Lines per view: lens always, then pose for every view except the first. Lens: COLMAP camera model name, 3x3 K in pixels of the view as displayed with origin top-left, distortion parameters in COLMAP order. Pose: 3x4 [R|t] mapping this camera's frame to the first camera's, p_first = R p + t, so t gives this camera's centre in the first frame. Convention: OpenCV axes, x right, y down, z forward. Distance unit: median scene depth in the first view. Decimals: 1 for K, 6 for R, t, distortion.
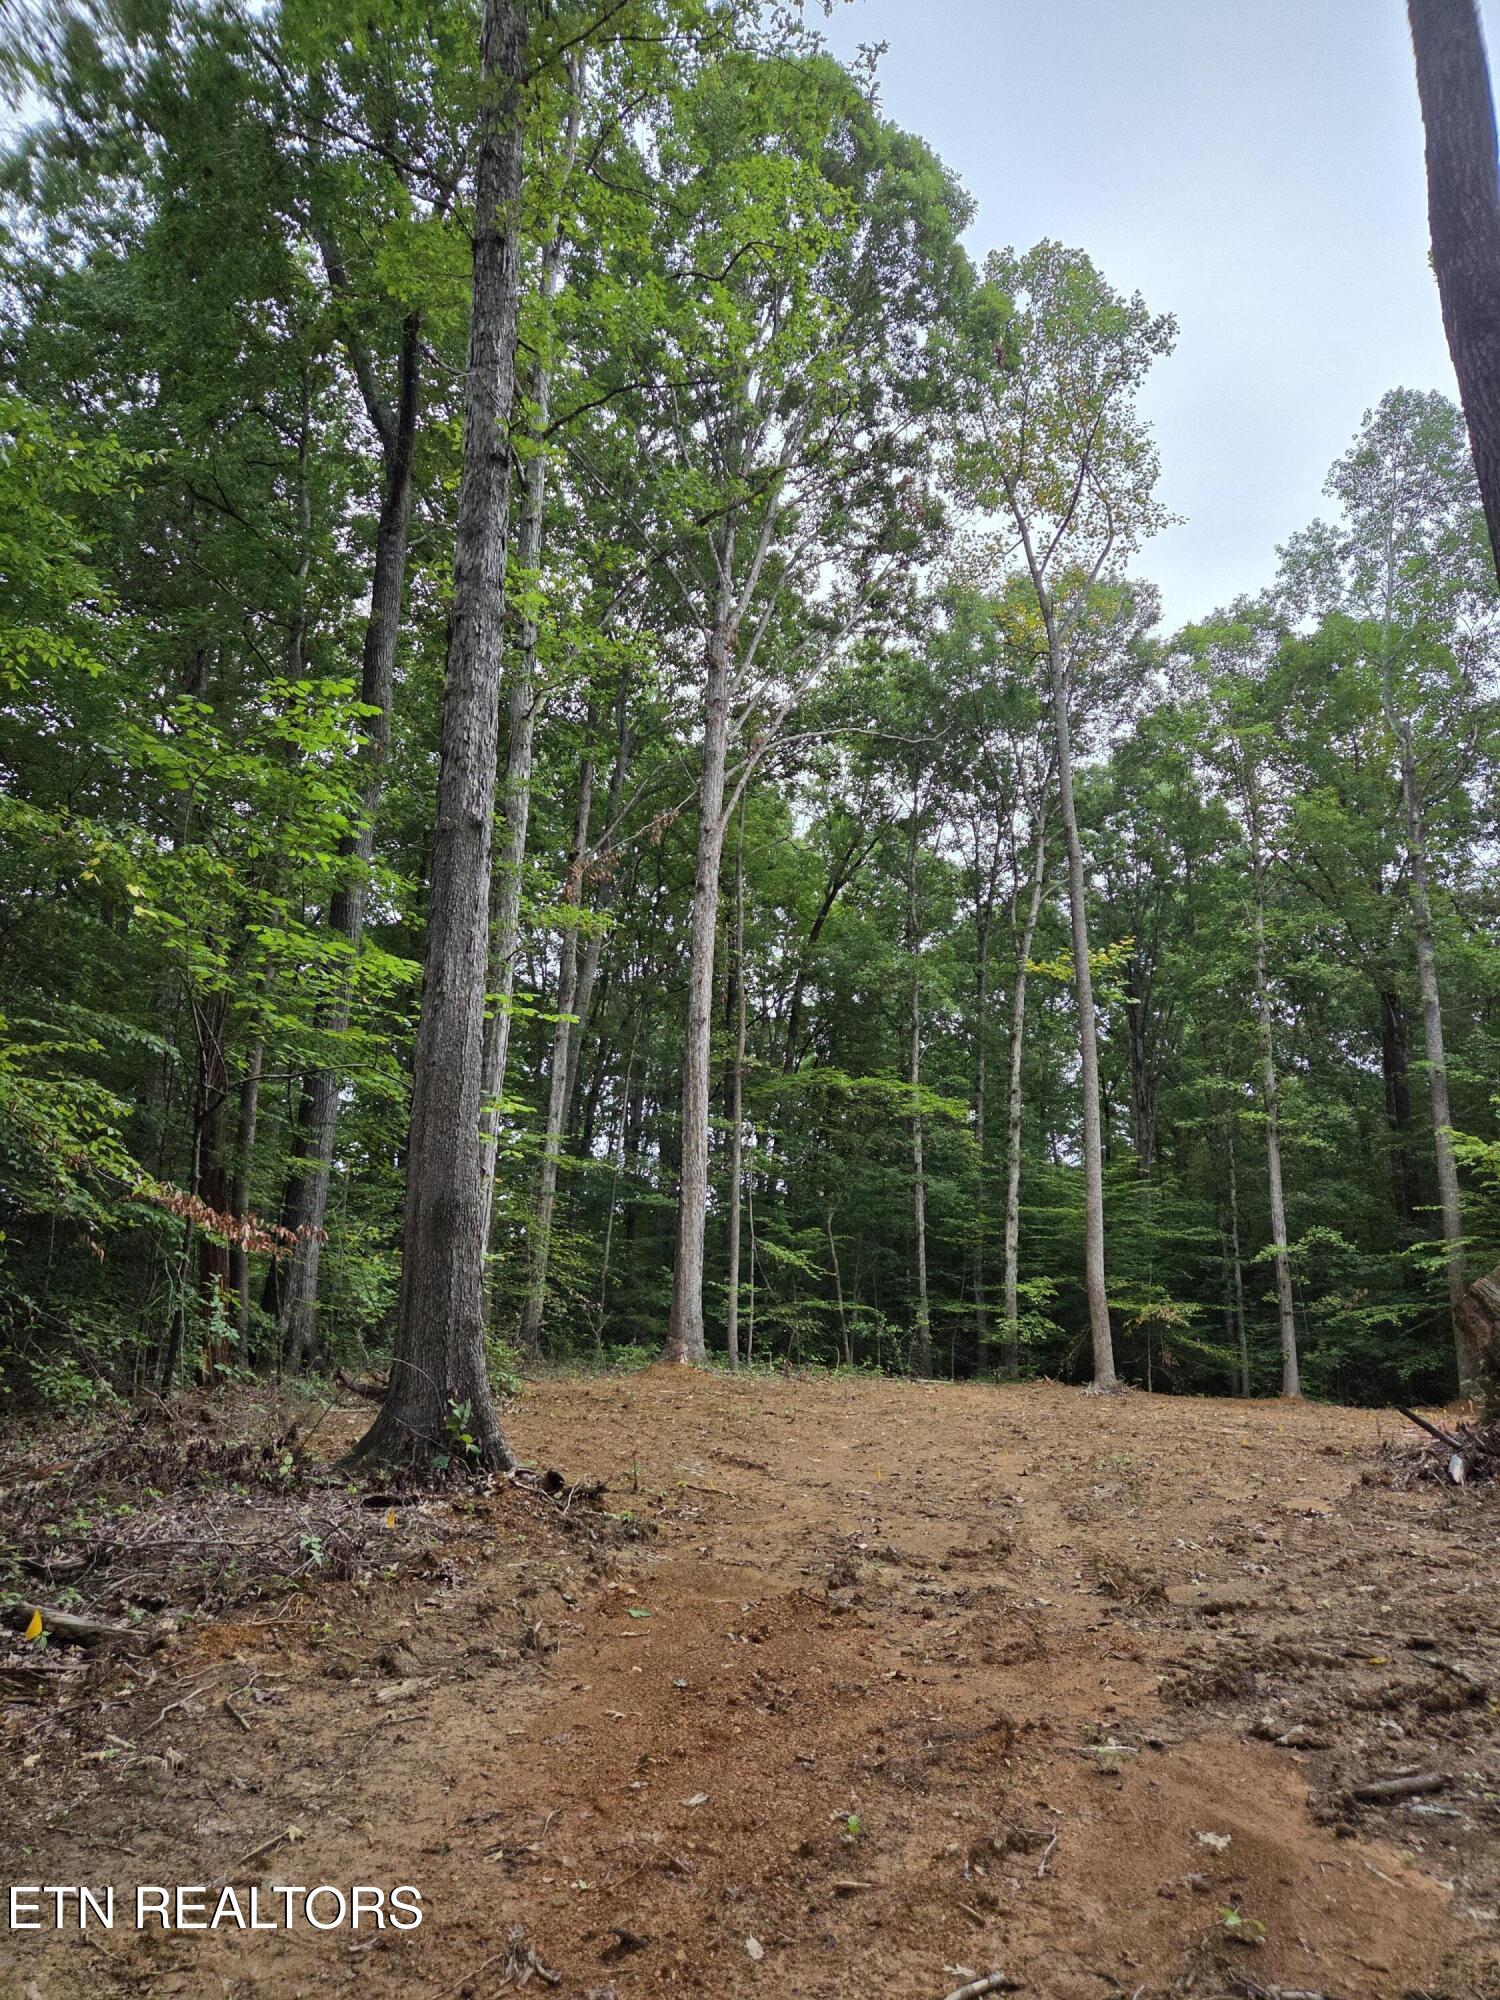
lens RADIAL K [[1337.7, 0, 750.0], [0, 1337.7, 1000.0], [0, 0, 1]] dist [0.076340, -0.001079]
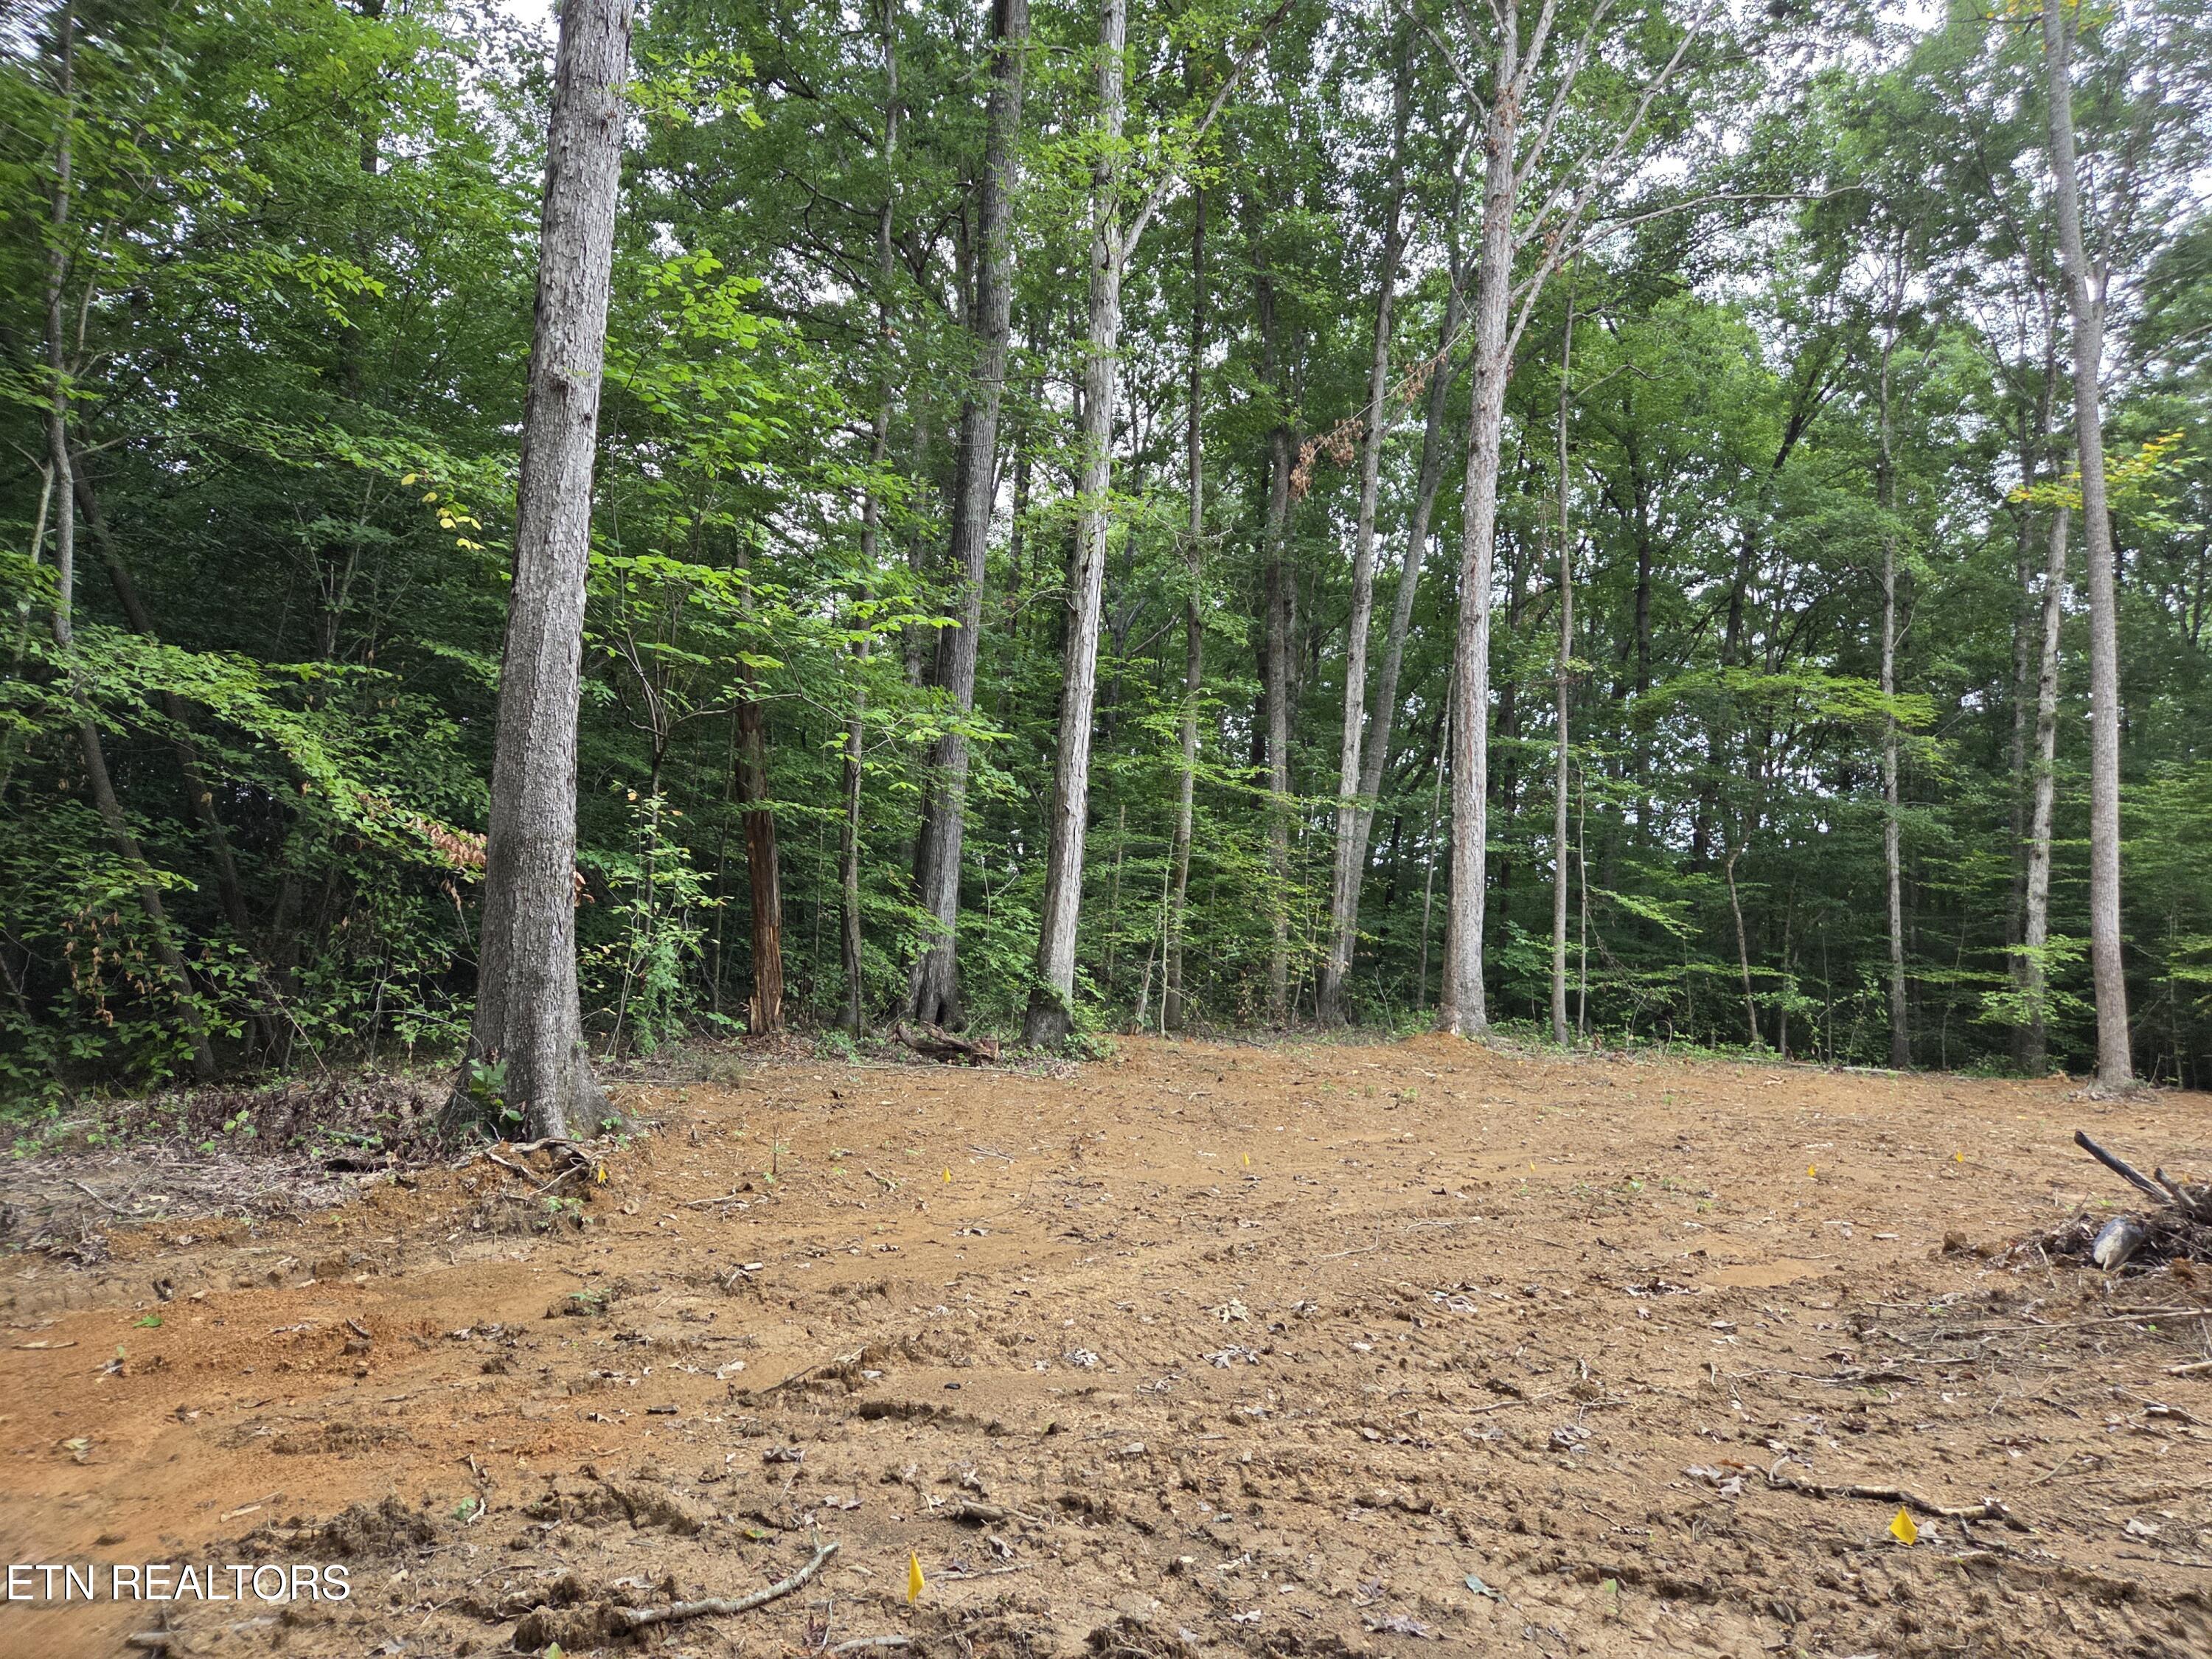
lens RADIAL K [[1475.2, 0, 1106.0], [0, 1475.2, 829.5], [0, 0, 1]] dist [0.014471, 0.001465]
pose [[0.883240, -0.028741, -0.468040, 0.164087], [0.089982, 0.989959, 0.109015, 0.022486], [0.460207, -0.138401, 0.876957, 0.102274]]
